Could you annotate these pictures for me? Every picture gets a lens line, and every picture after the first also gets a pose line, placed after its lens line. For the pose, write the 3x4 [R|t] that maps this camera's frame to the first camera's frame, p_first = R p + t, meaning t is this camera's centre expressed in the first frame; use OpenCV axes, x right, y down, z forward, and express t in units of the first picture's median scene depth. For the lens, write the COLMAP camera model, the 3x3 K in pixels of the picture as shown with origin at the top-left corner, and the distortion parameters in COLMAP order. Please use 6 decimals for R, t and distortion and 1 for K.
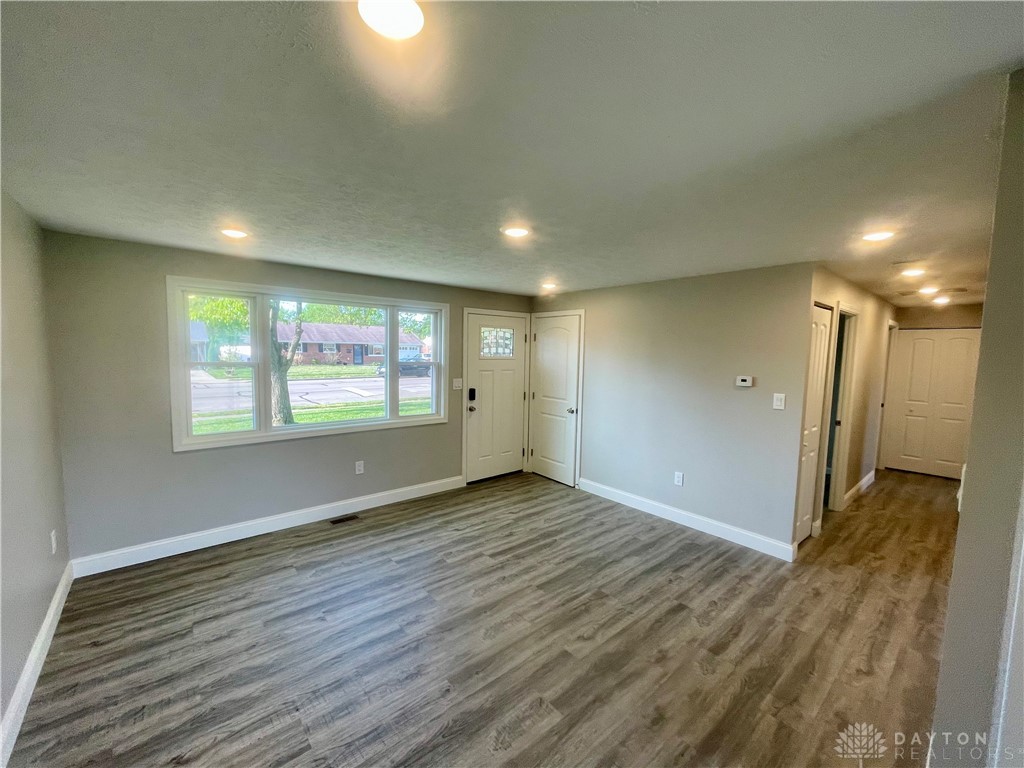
lens RADIAL K [[414.9, 0, 512.6], [0, 414.9, 387.6], [0, 0, 1]] dist [-0.004650, 0.000379]
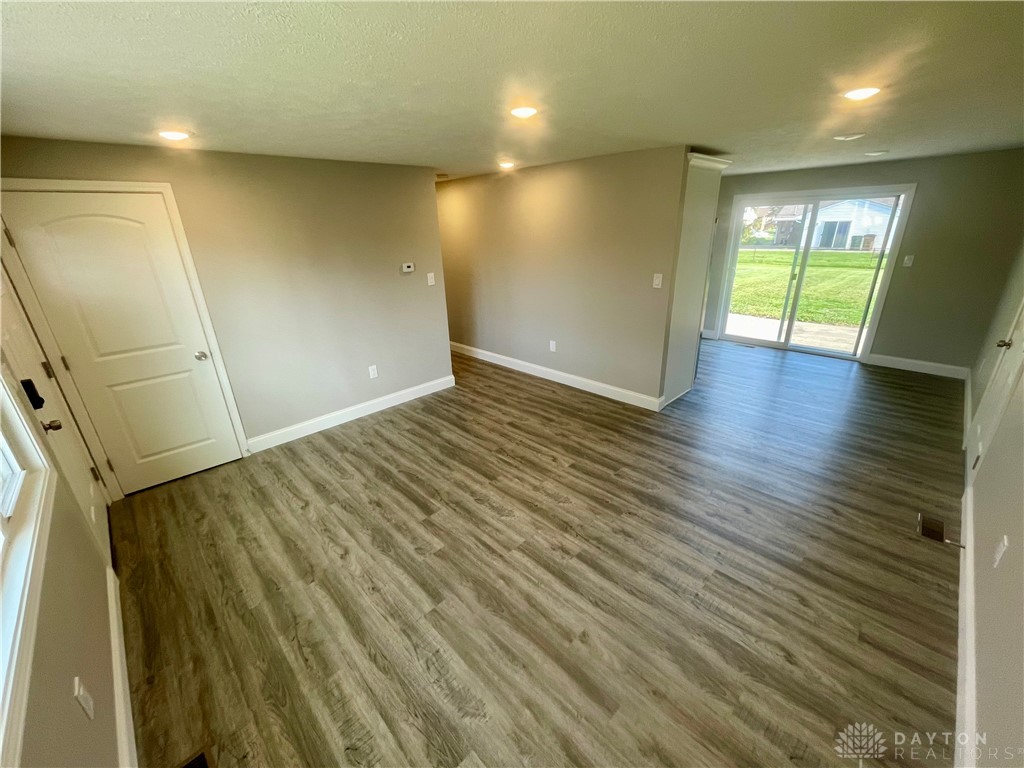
lens RADIAL K [[414.9, 0, 514.6], [0, 414.9, 382.0], [0, 0, 1]] dist [-0.004650, 0.000379]
pose [[-0.070112, -0.369970, 0.926394, -0.796576], [0.119306, 0.918904, 0.376008, -0.143054], [-0.990379, 0.136887, -0.020287, 0.868758]]
